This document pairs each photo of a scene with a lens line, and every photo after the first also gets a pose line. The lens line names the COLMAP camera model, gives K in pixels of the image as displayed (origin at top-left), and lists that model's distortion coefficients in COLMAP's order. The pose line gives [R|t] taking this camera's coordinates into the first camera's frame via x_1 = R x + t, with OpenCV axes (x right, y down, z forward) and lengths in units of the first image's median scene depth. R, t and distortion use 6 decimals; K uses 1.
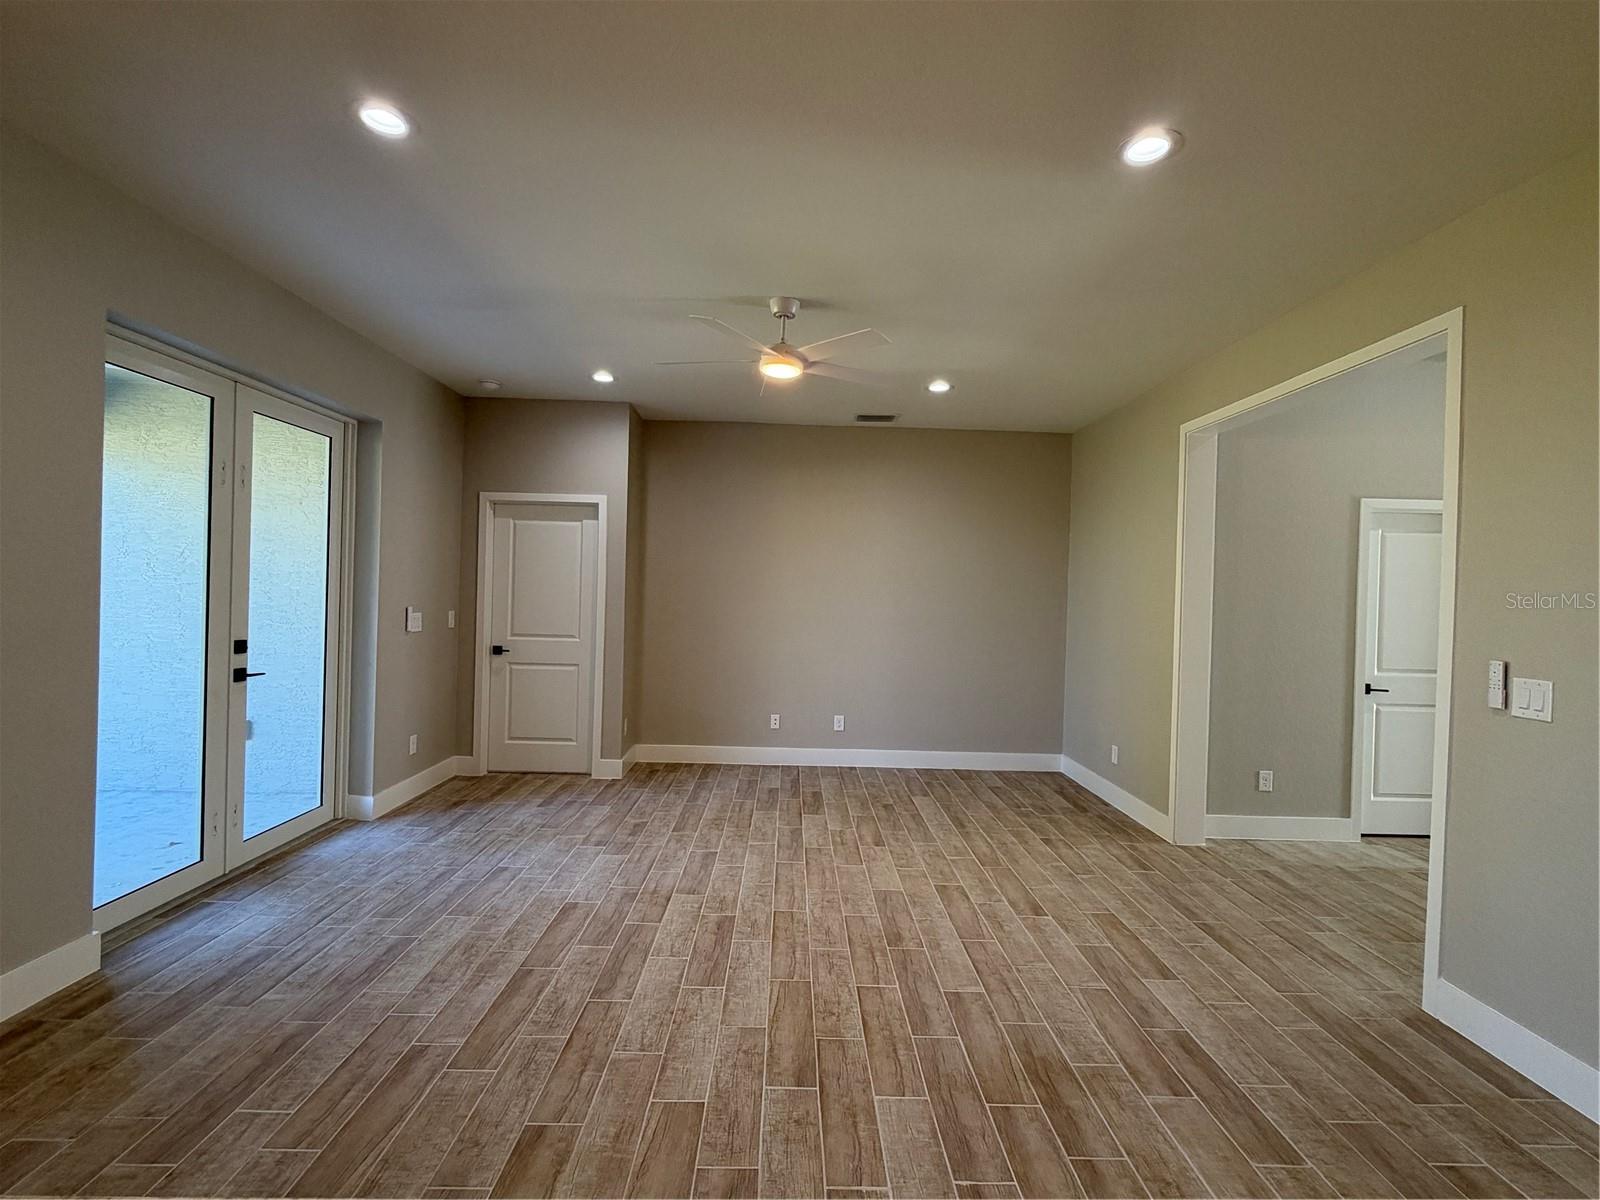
lens RADIAL K [[740.8, 0, 800.0], [0, 740.8, 600.0], [0, 0, 1]] dist [0.000122, -0.000003]
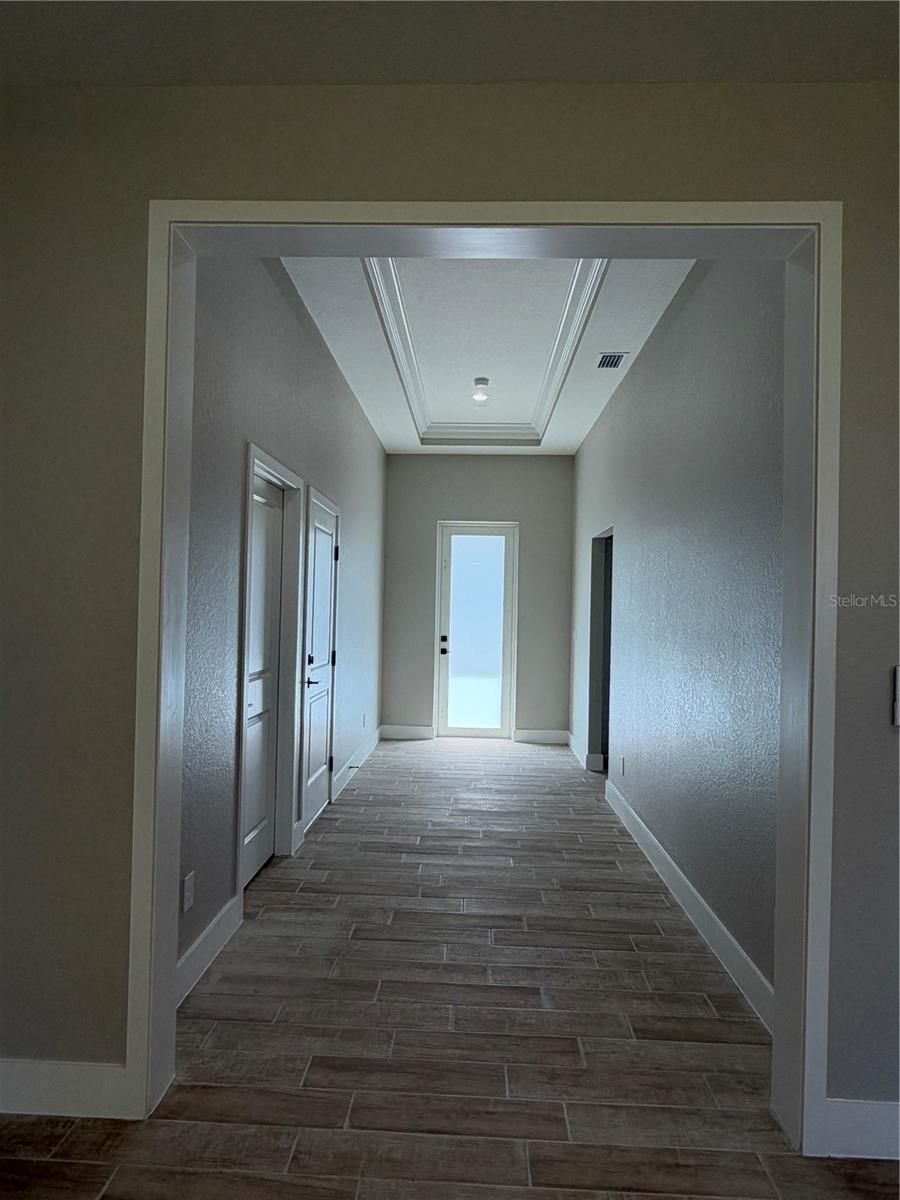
lens RADIAL K [[713.8, 0, 450.0], [0, 713.8, 600.0], [0, 0, 1]] dist [-0.001398, -0.001024]
pose [[0.058577, -0.013912, 0.998186, 0.089225], [-0.008126, 0.999863, 0.014412, 0.001383], [-0.998250, -0.008955, 0.058456, 0.885078]]
